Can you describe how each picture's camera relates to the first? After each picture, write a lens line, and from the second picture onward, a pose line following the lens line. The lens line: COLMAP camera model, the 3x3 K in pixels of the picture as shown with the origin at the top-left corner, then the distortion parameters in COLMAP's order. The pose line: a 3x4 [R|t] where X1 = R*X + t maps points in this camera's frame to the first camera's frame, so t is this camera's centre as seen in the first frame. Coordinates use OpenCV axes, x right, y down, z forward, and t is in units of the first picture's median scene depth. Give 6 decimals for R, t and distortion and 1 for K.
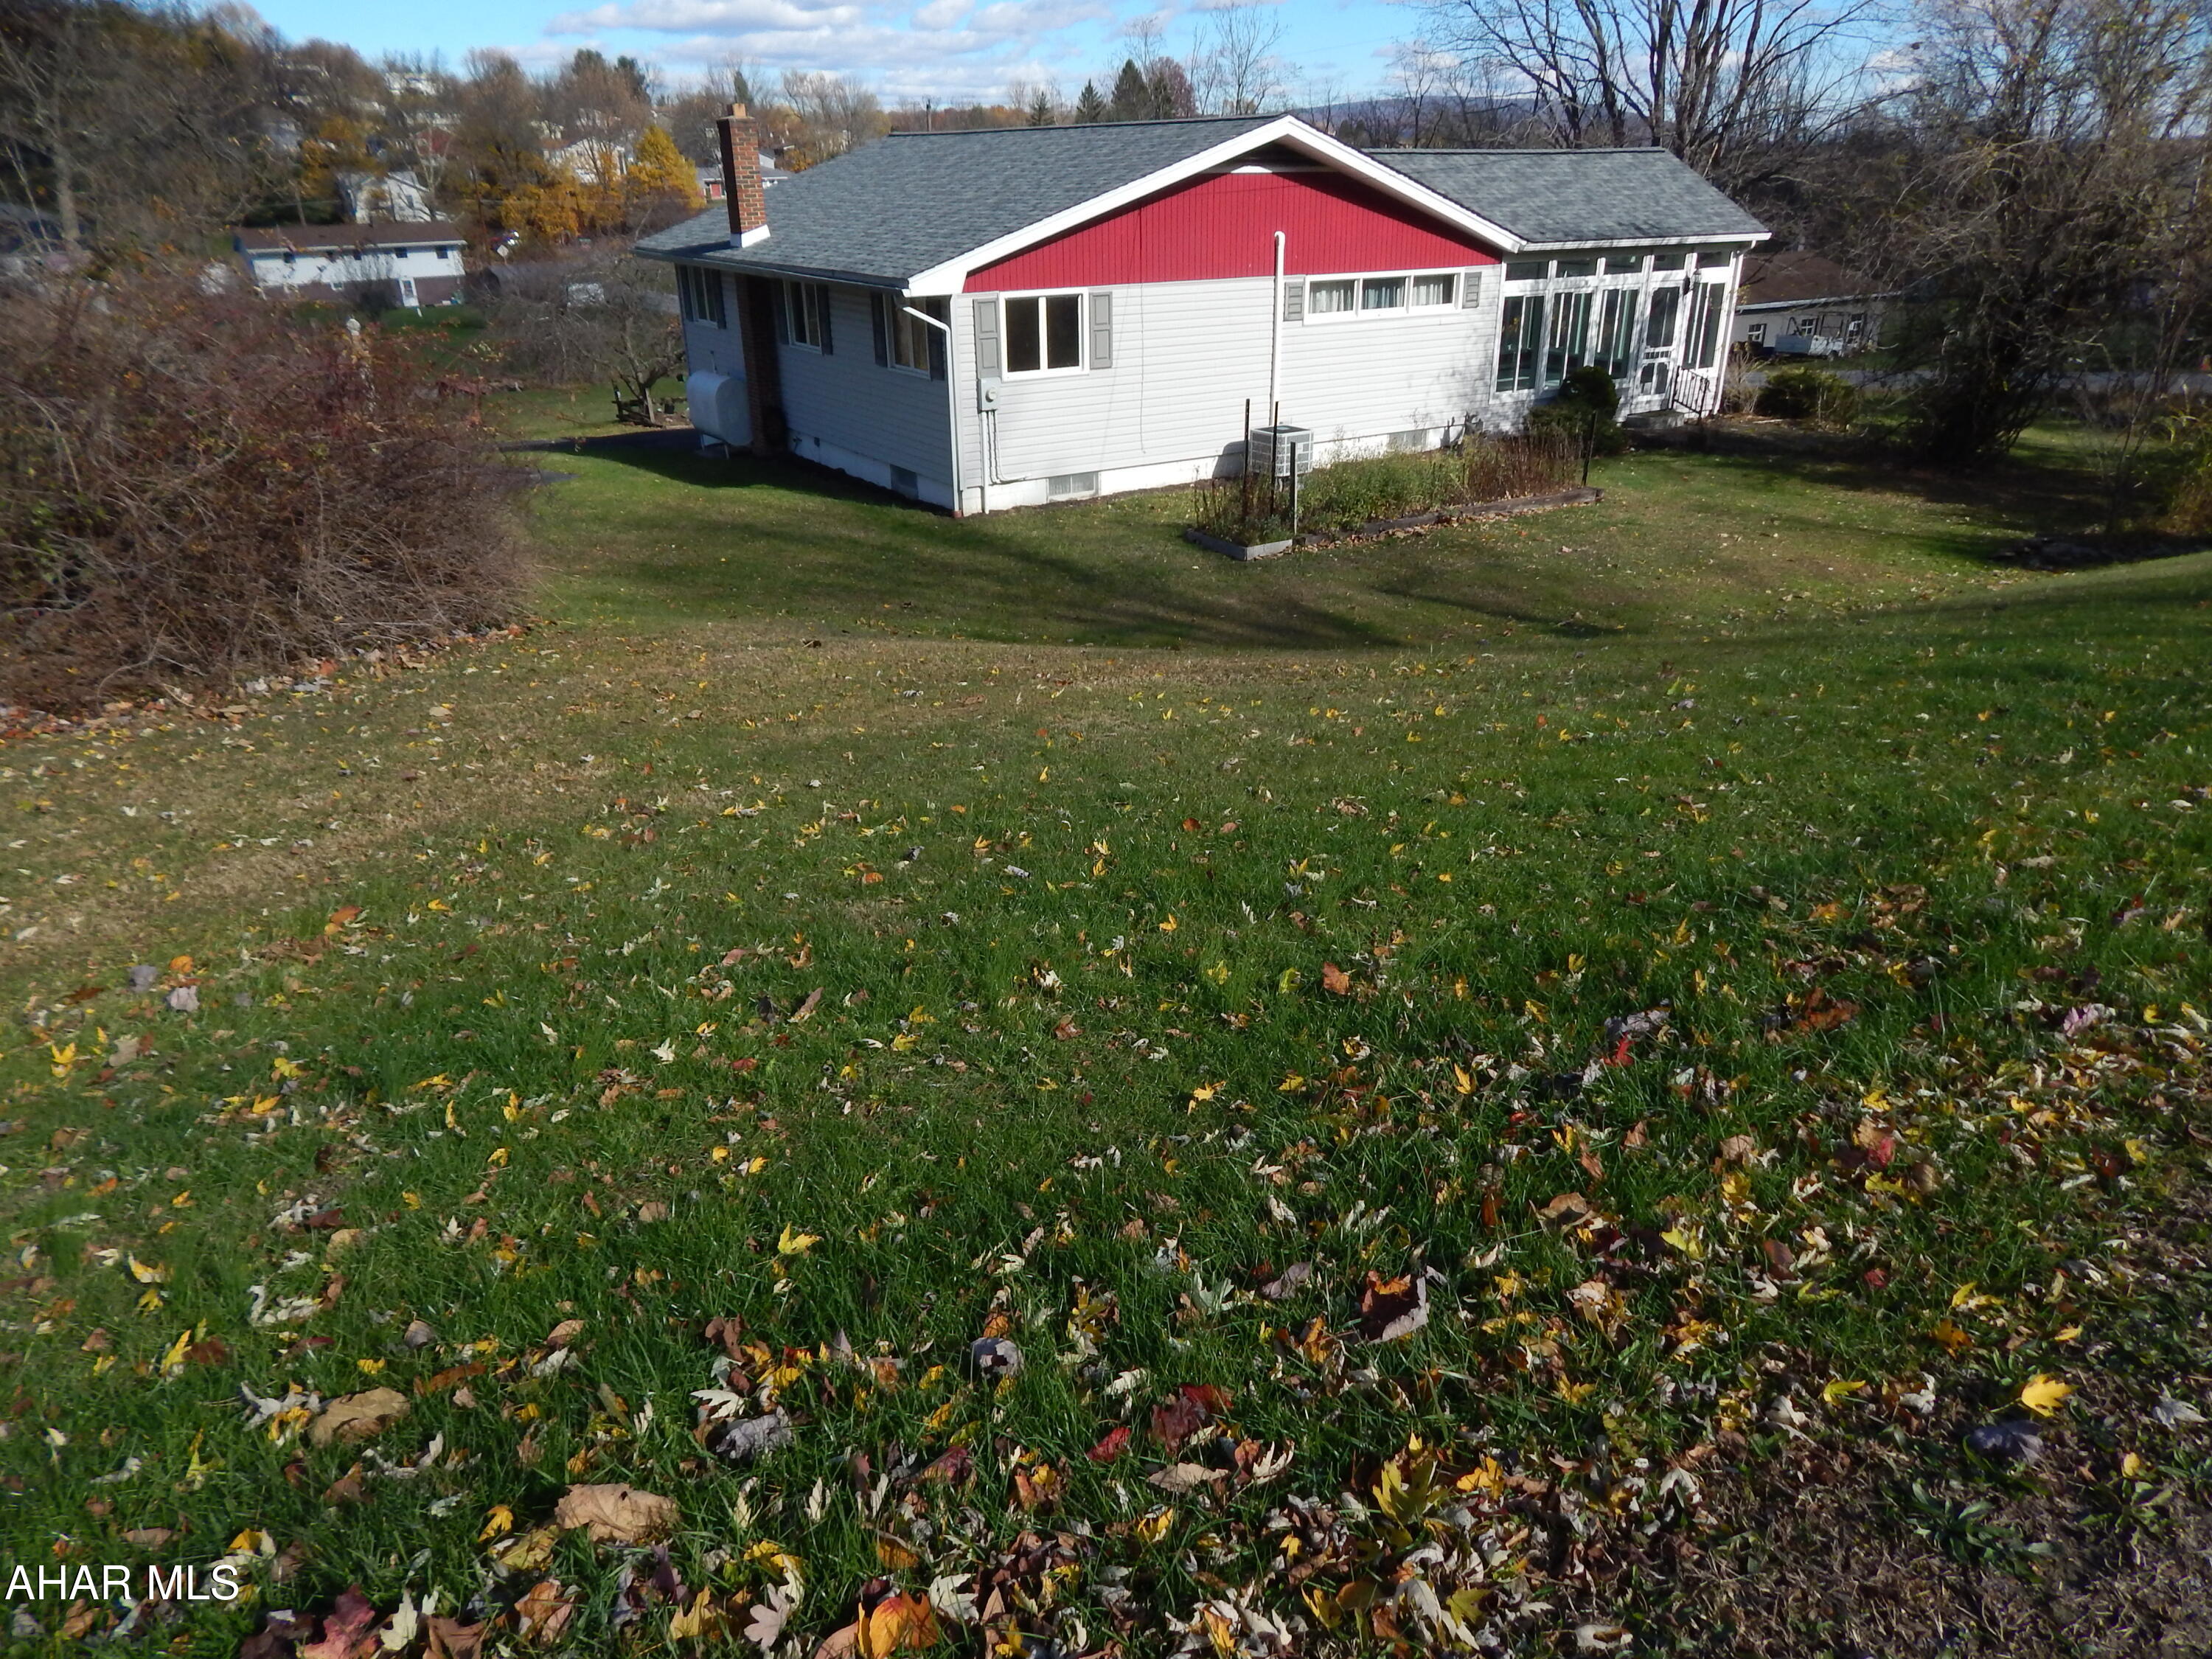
lens RADIAL K [[1441.7, 0, 1109.7], [0, 1441.7, 824.1], [0, 0, 1]] dist [-0.002847, -0.007081]
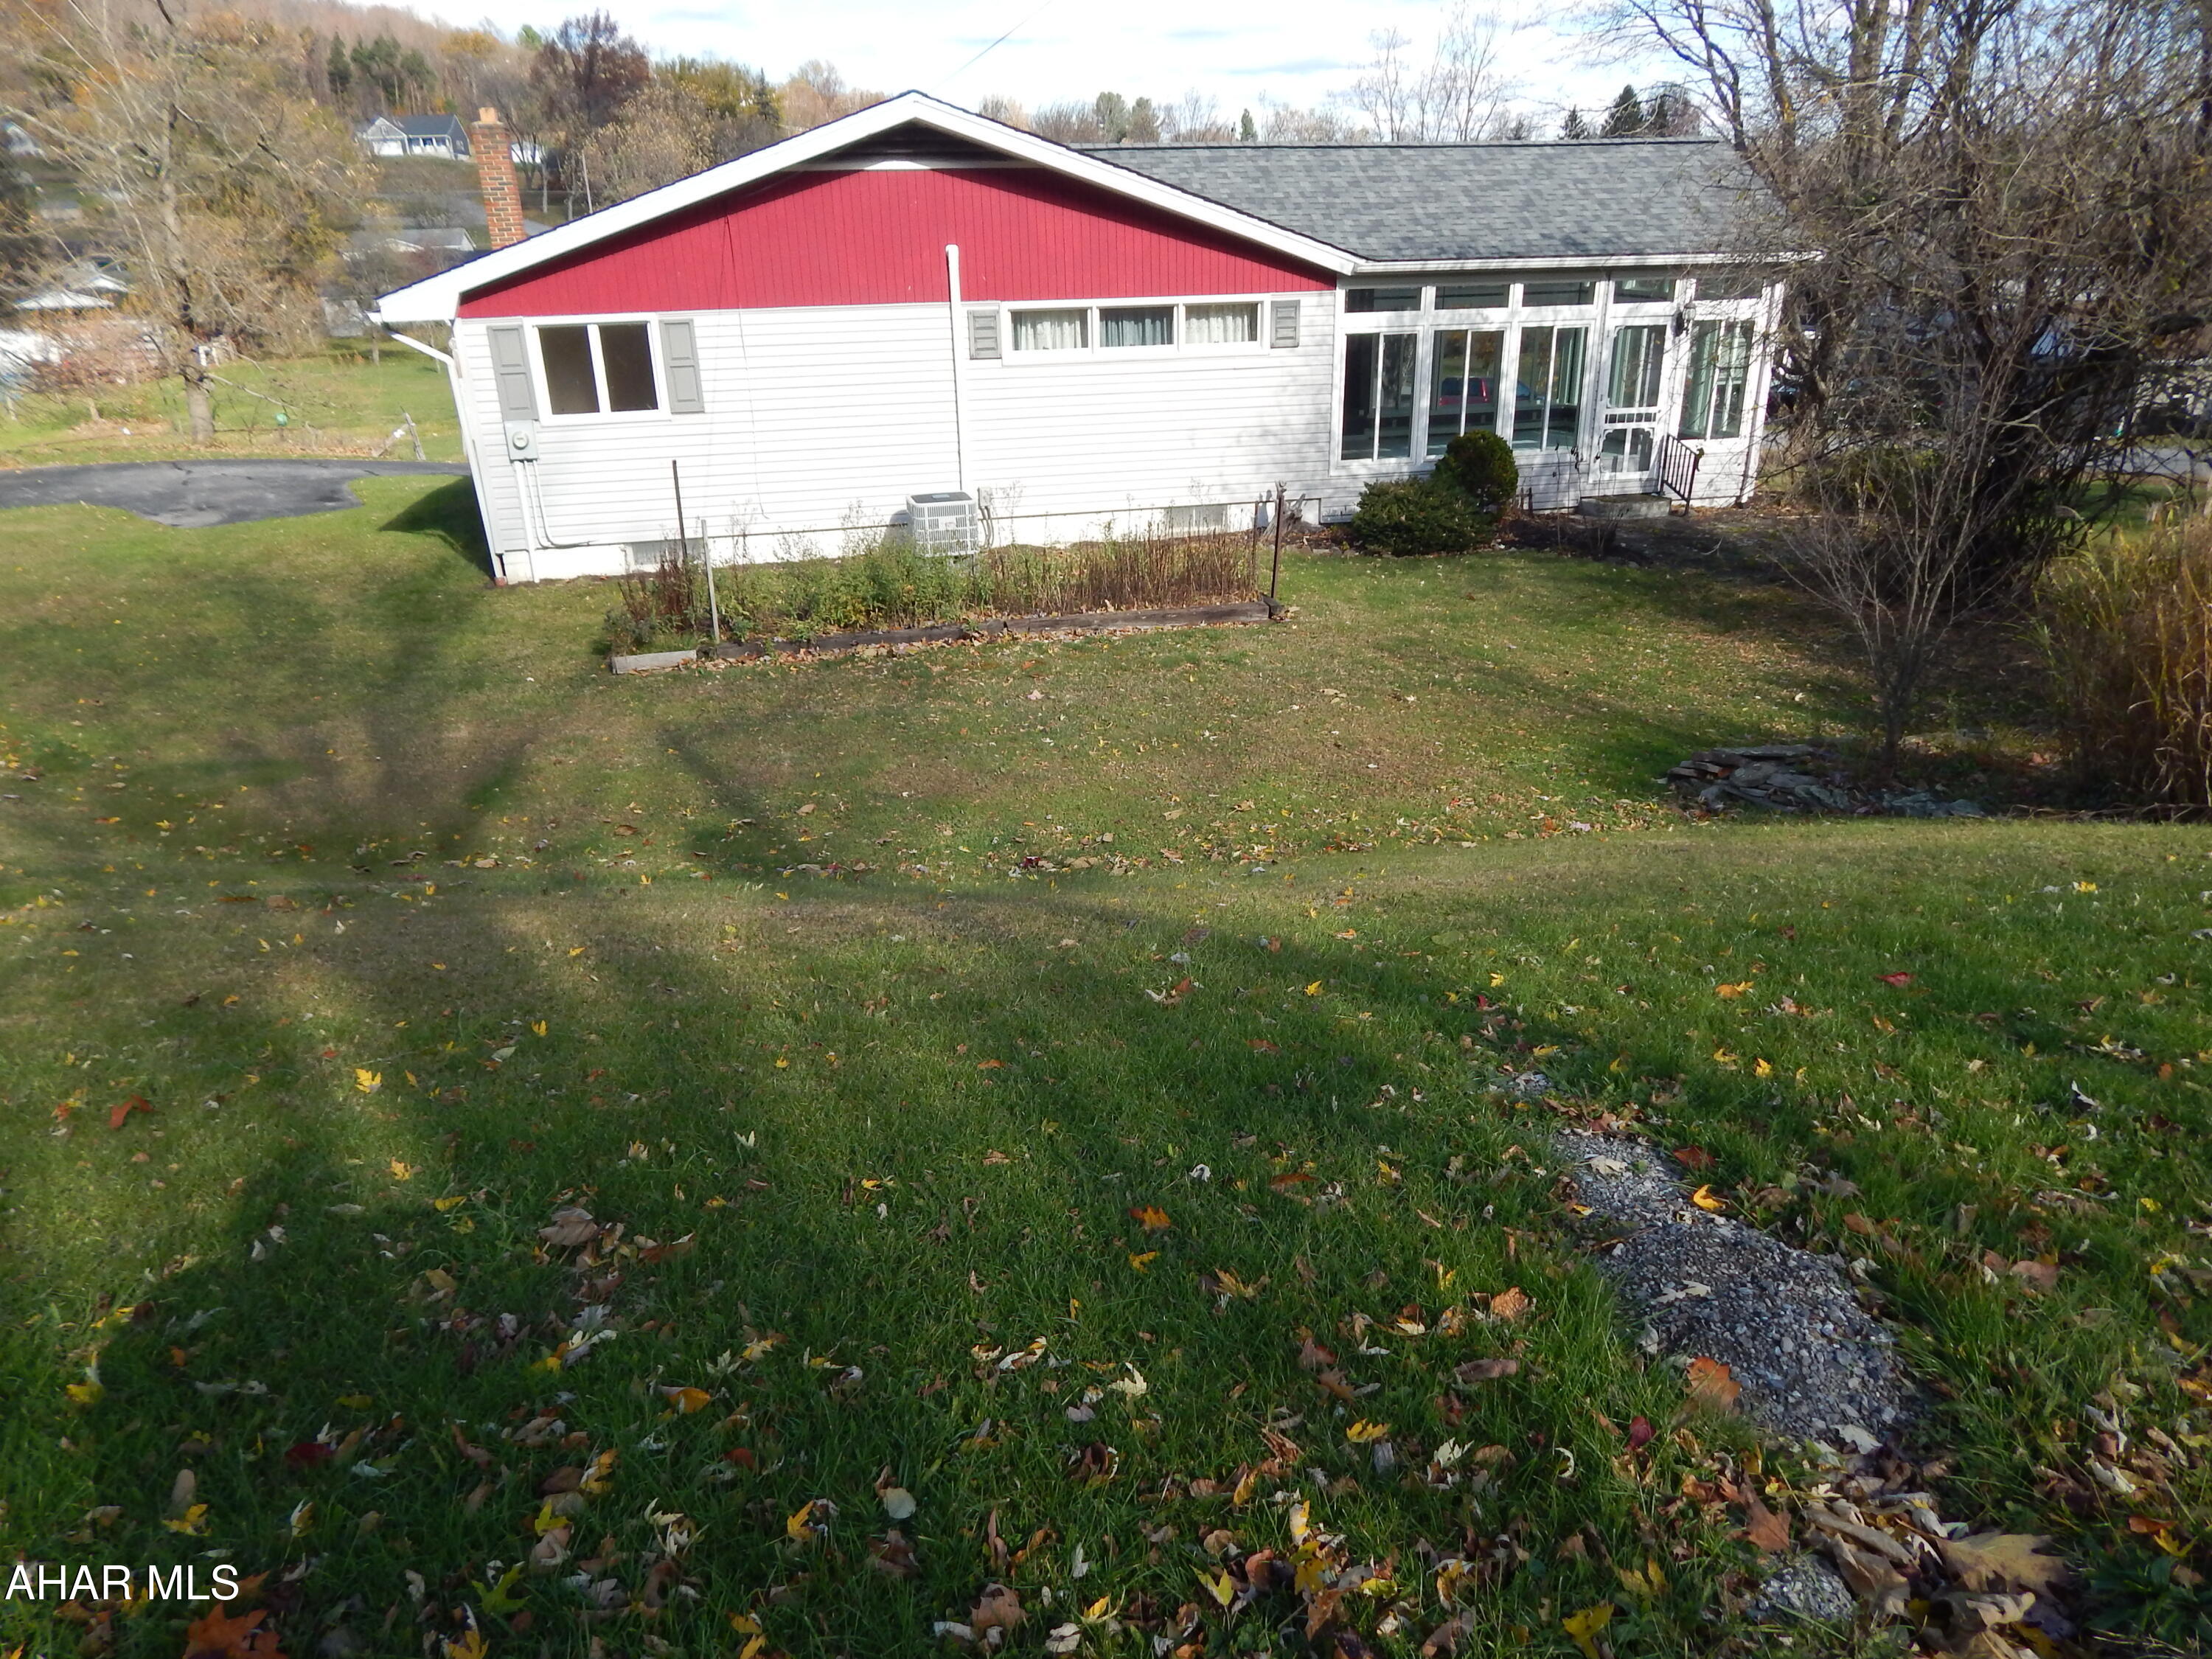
lens RADIAL K [[1443.3, 0, 1105.2], [0, 1443.3, 834.9], [0, 0, 1]] dist [-0.008146, 0.005598]
pose [[0.948341, 0.116429, -0.295115, 0.414948], [-0.121373, 0.992606, 0.001575, -0.096527], [0.293116, 0.034325, 0.955460, 0.264043]]
